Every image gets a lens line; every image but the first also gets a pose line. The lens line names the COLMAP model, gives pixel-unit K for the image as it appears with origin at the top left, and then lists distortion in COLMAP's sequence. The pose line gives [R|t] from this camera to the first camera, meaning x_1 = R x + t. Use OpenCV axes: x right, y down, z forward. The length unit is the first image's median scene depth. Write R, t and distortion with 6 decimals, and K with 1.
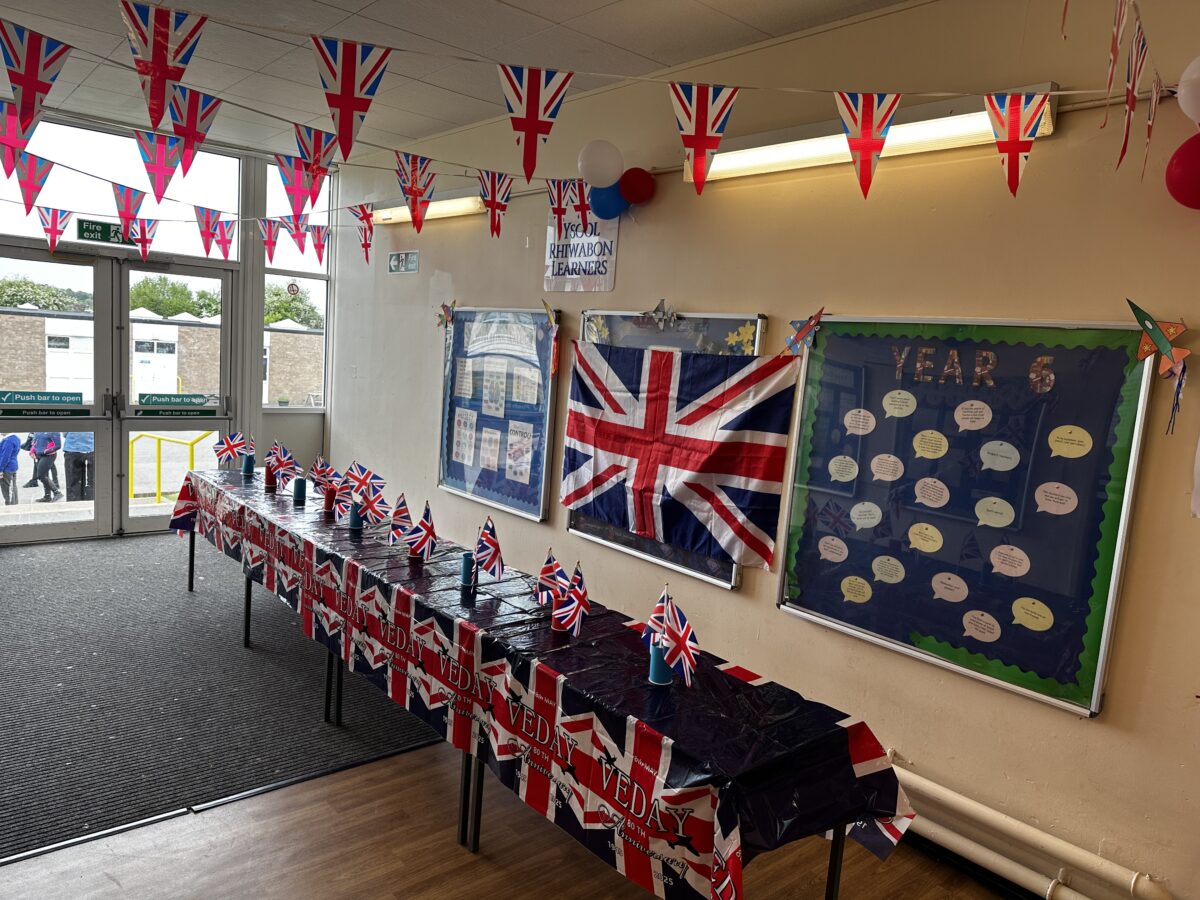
lens RADIAL K [[846.0, 0, 601.8], [0, 846.0, 446.3], [0, 0, 1]] dist [0.030463, -0.005750]
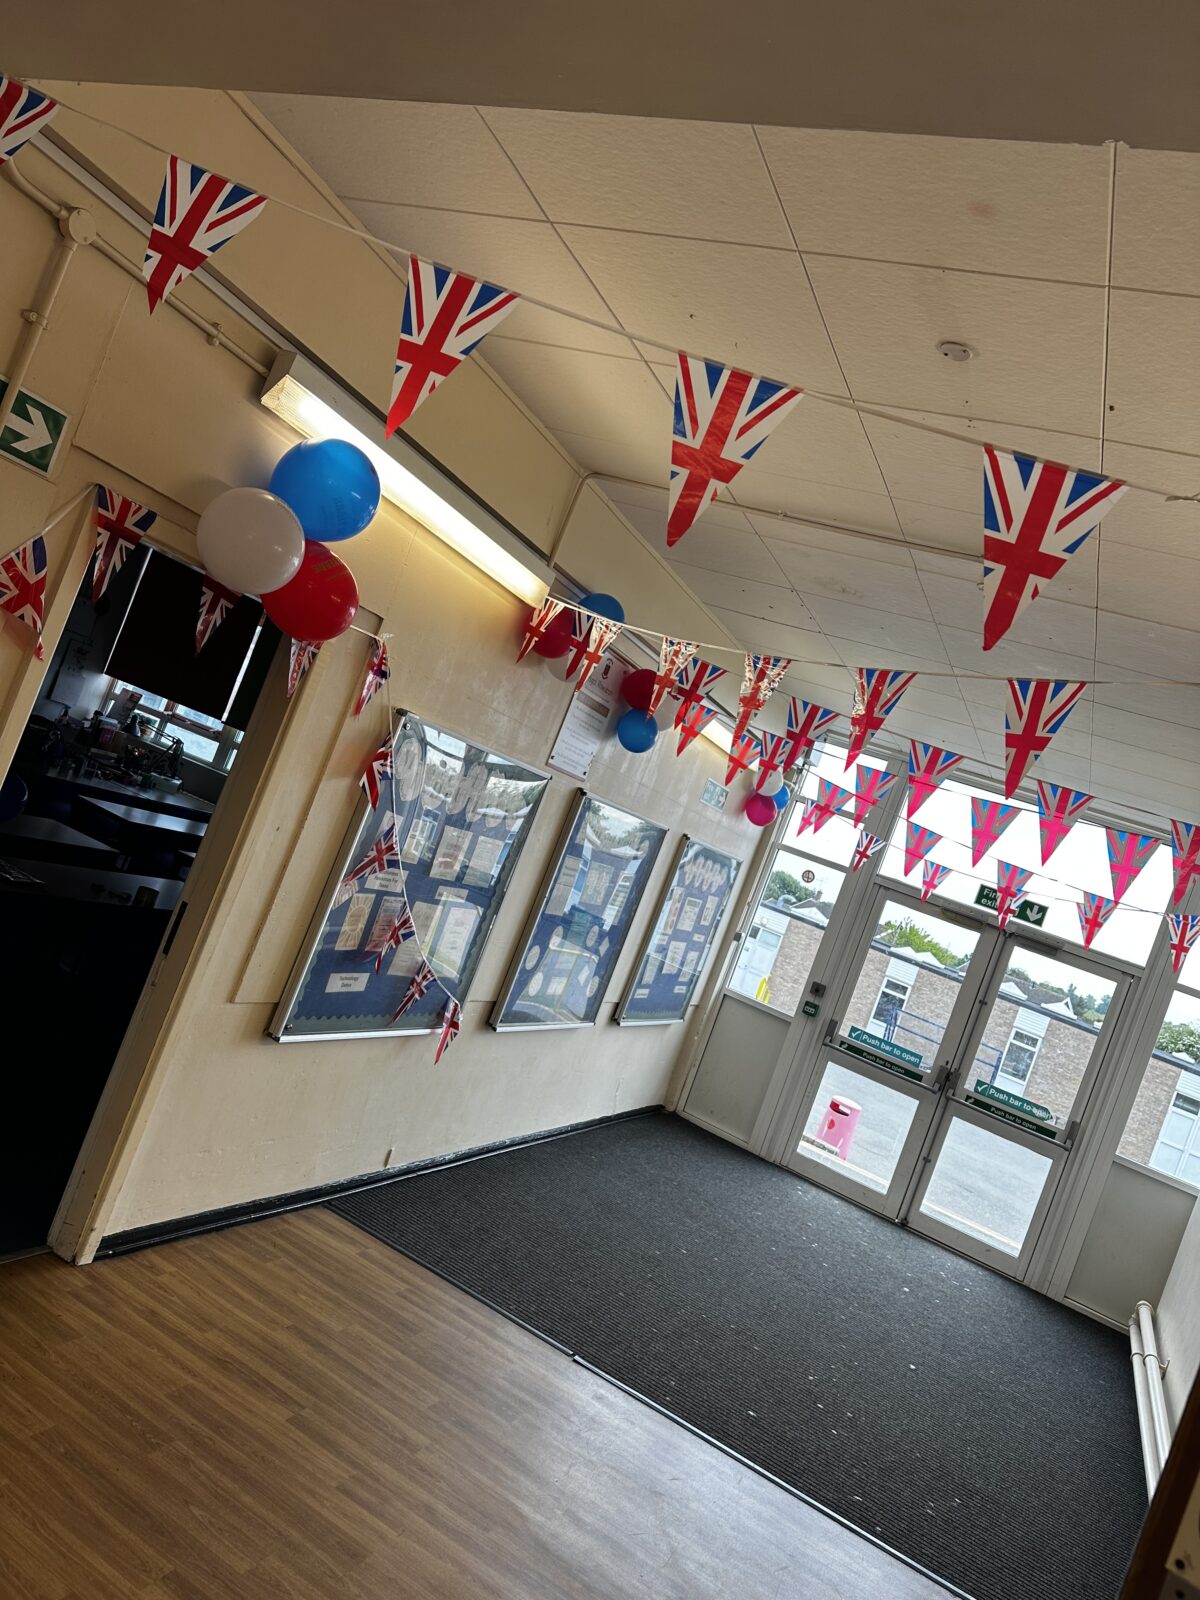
lens RADIAL K [[1128.0, 0, 601.3], [0, 1128.0, 803.1], [0, 0, 1]] dist [0.030463, -0.005750]
pose [[0.423777, 0.059532, -0.903808, 0.438886], [-0.420272, 0.896846, -0.137983, 0.009103], [0.802362, 0.438319, 0.405082, 0.129858]]
